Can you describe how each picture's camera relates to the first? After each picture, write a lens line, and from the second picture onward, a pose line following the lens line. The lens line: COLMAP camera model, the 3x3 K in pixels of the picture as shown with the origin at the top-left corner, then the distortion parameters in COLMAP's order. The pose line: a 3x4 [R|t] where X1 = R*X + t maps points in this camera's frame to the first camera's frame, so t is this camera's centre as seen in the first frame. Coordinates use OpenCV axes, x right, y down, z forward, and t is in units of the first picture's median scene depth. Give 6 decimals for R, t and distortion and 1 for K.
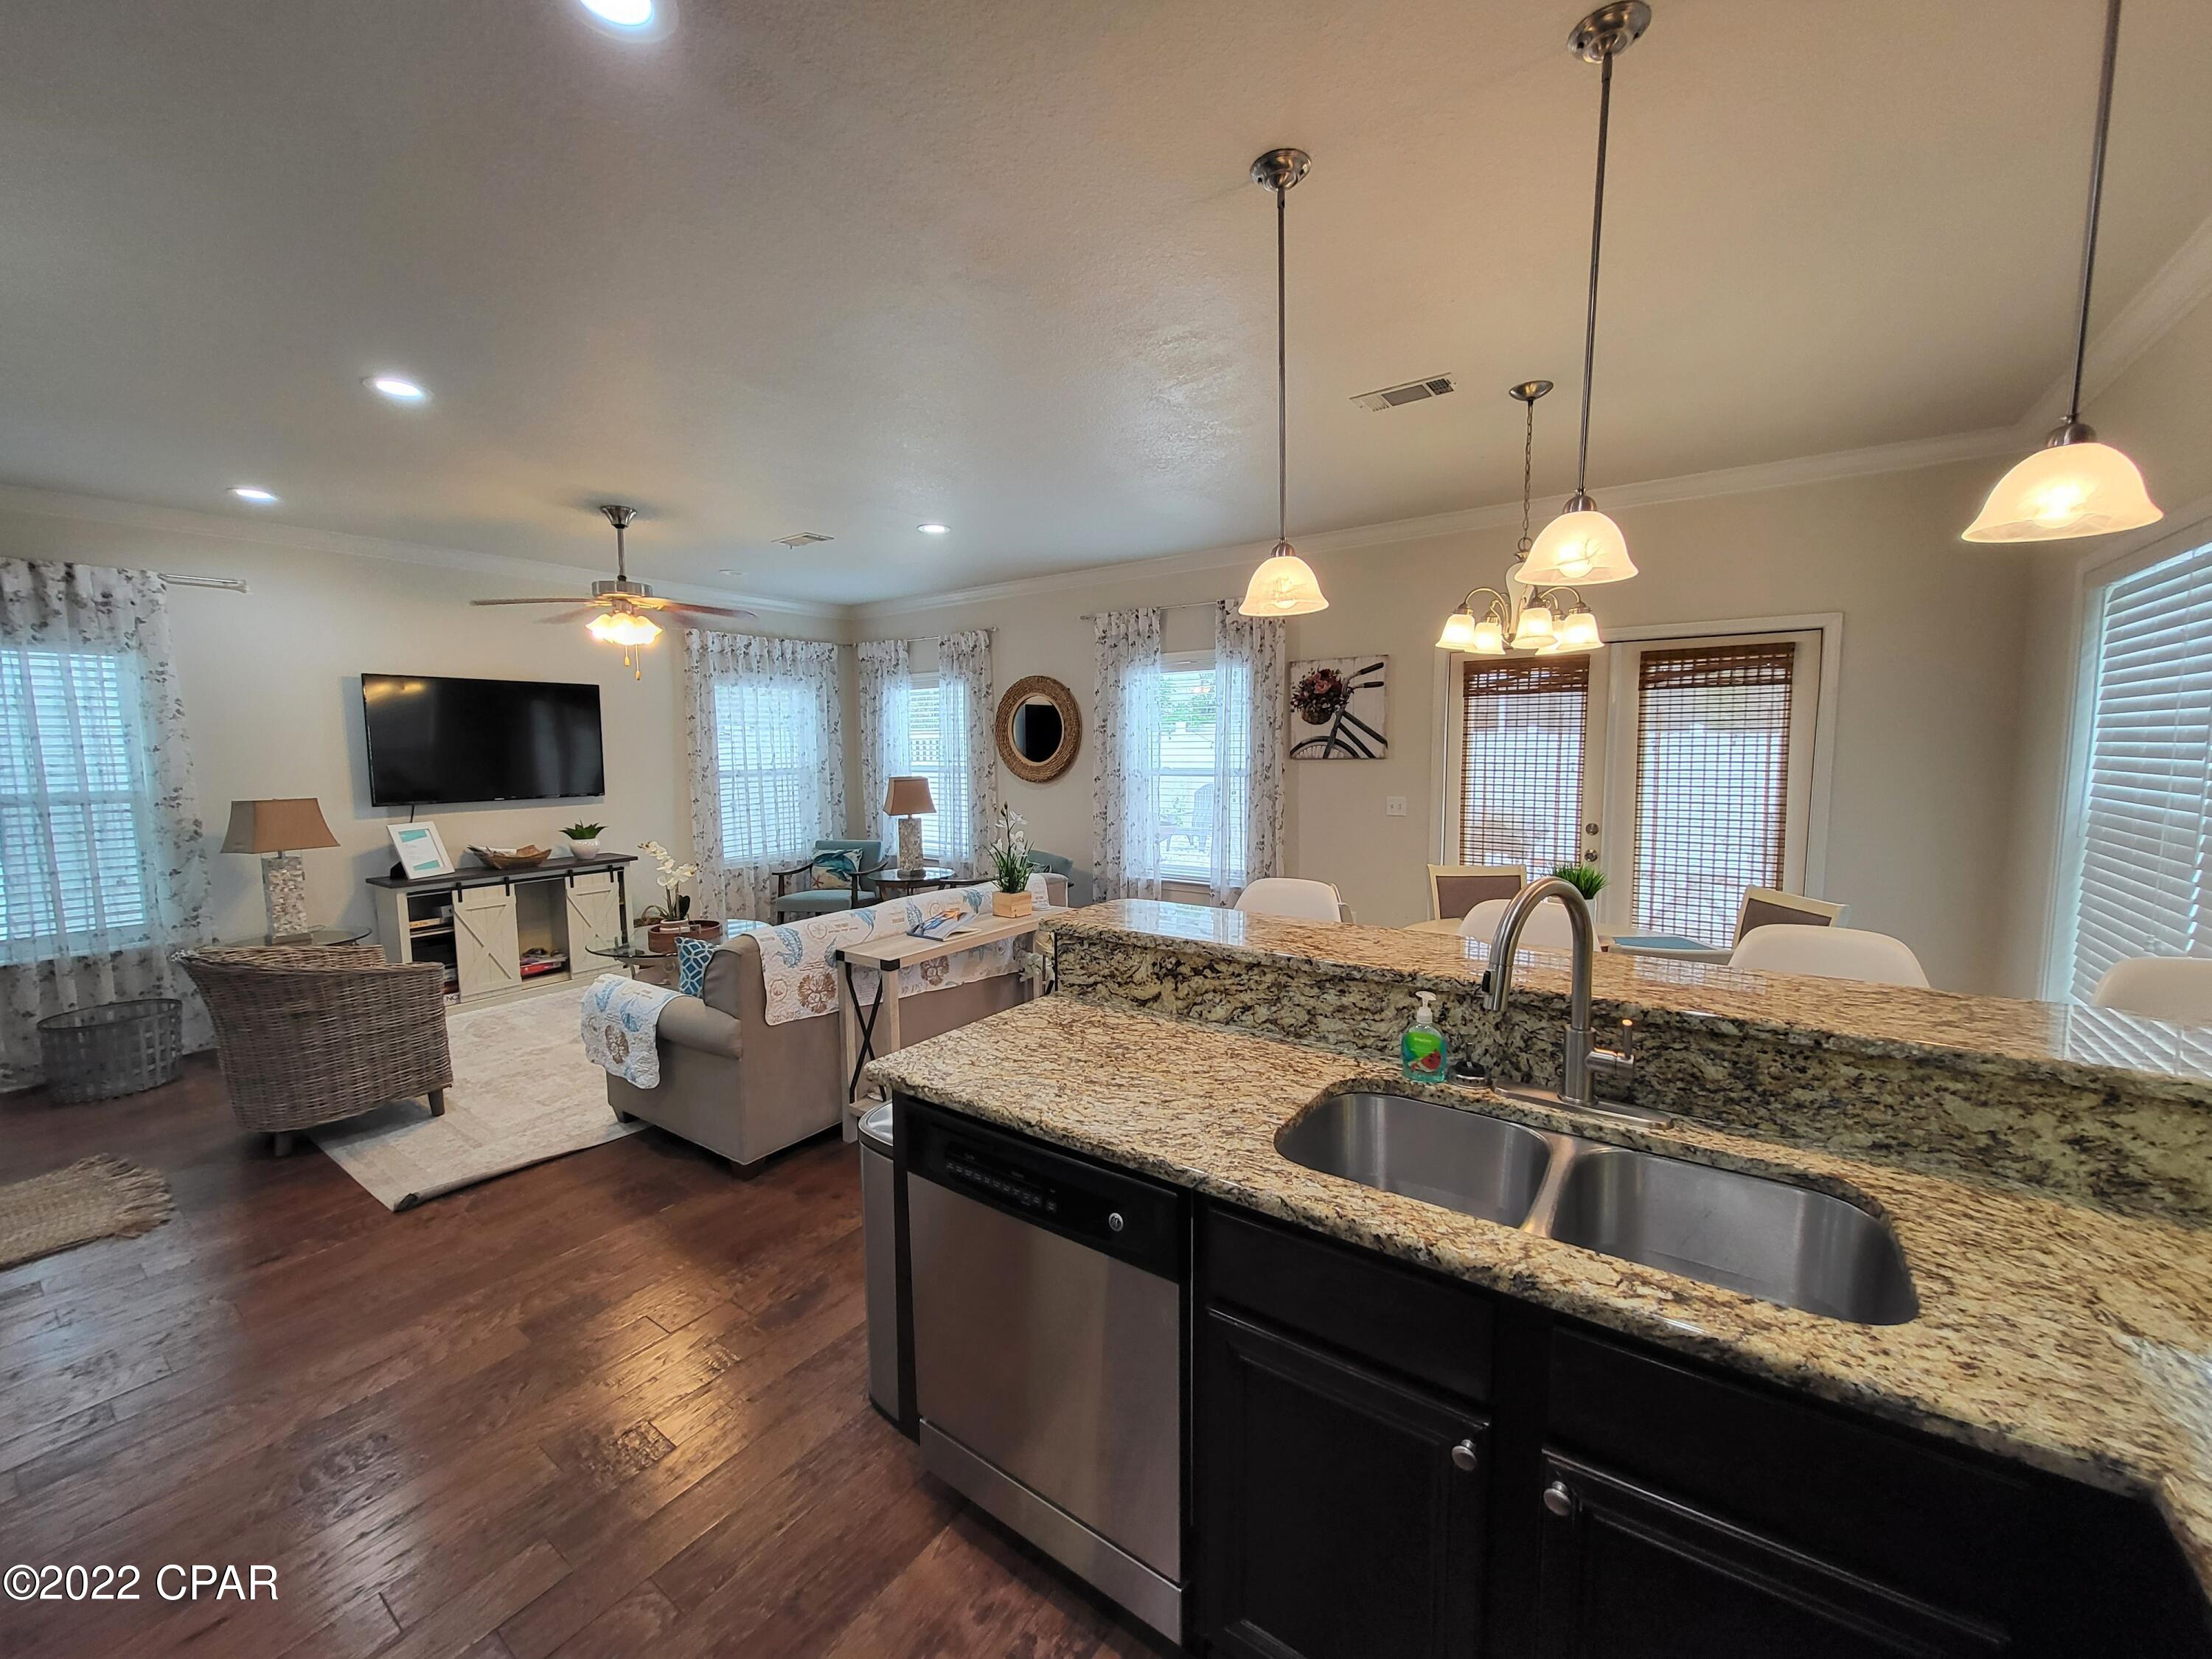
lens RADIAL K [[870.5, 0, 1093.8], [0, 870.5, 829.7], [0, 0, 1]] dist [-0.003839, 0.000067]
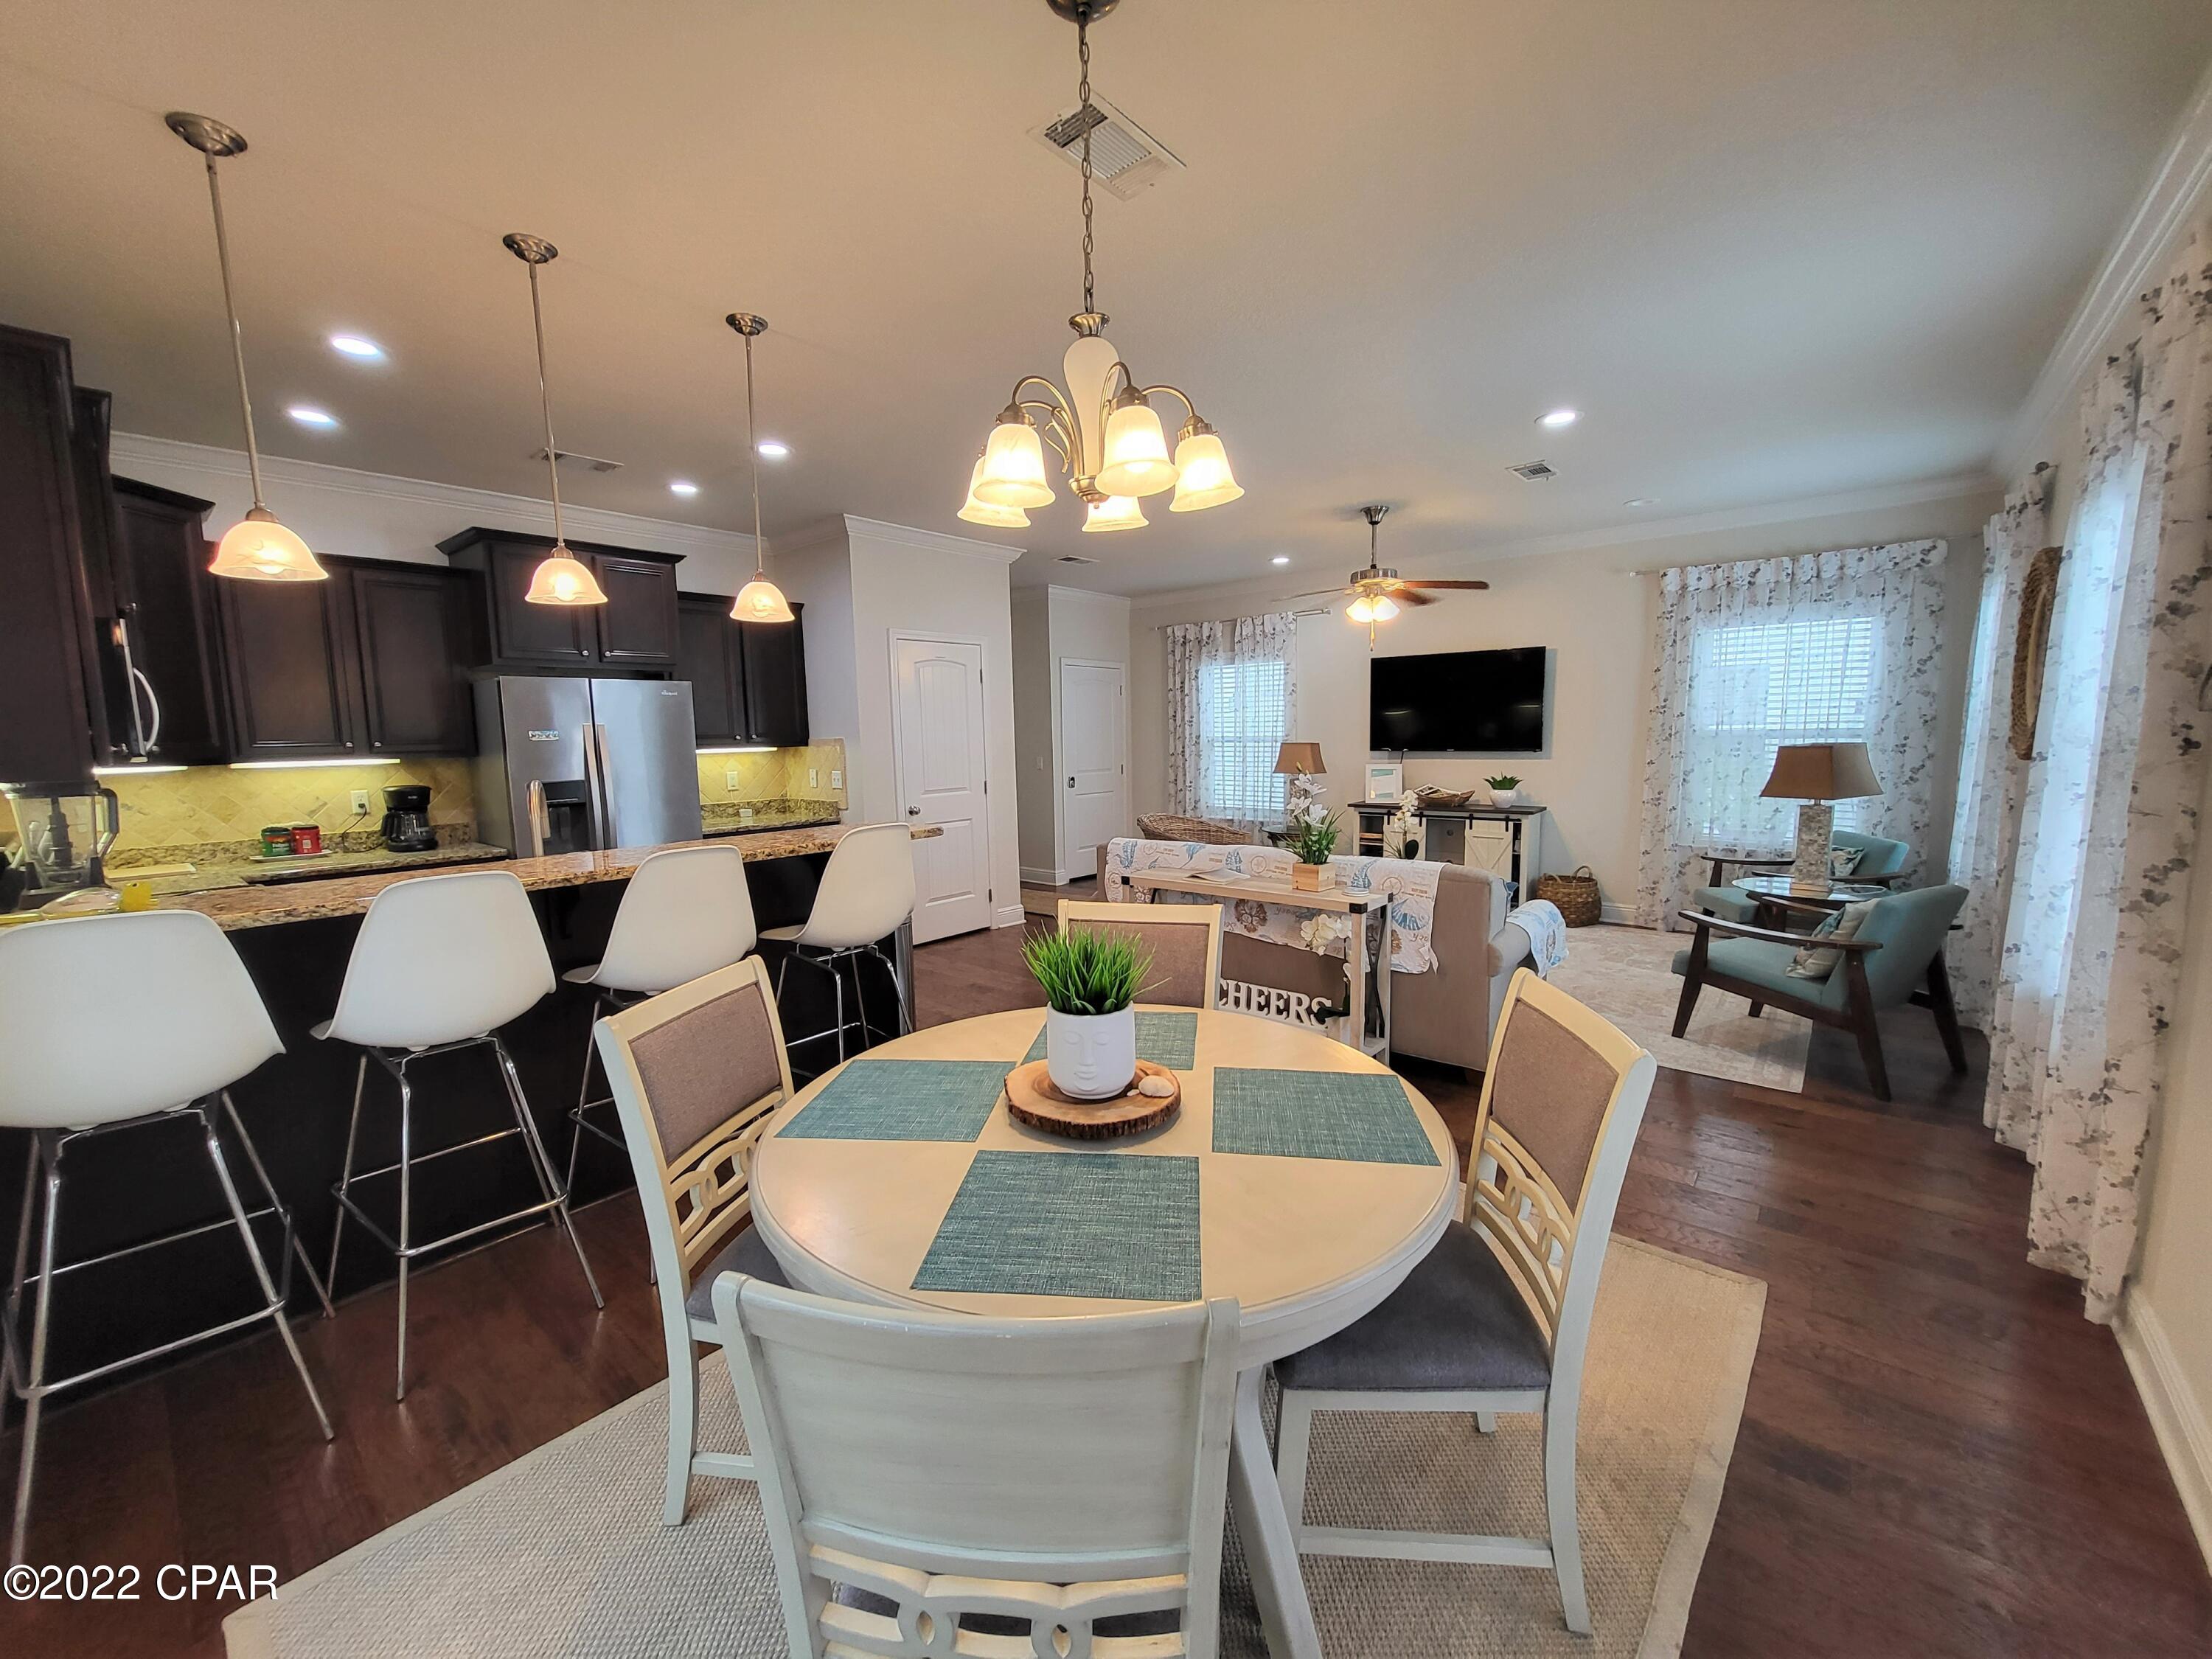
lens RADIAL K [[877.0, 0, 1090.2], [0, 877.0, 827.7], [0, 0, 1]] dist [-0.008266, -0.000080]
pose [[-0.085928, 0.121635, -0.988848, 0.652464], [-0.075361, 0.988882, 0.128188, -0.051430], [0.993447, 0.085535, -0.075806, 0.652797]]
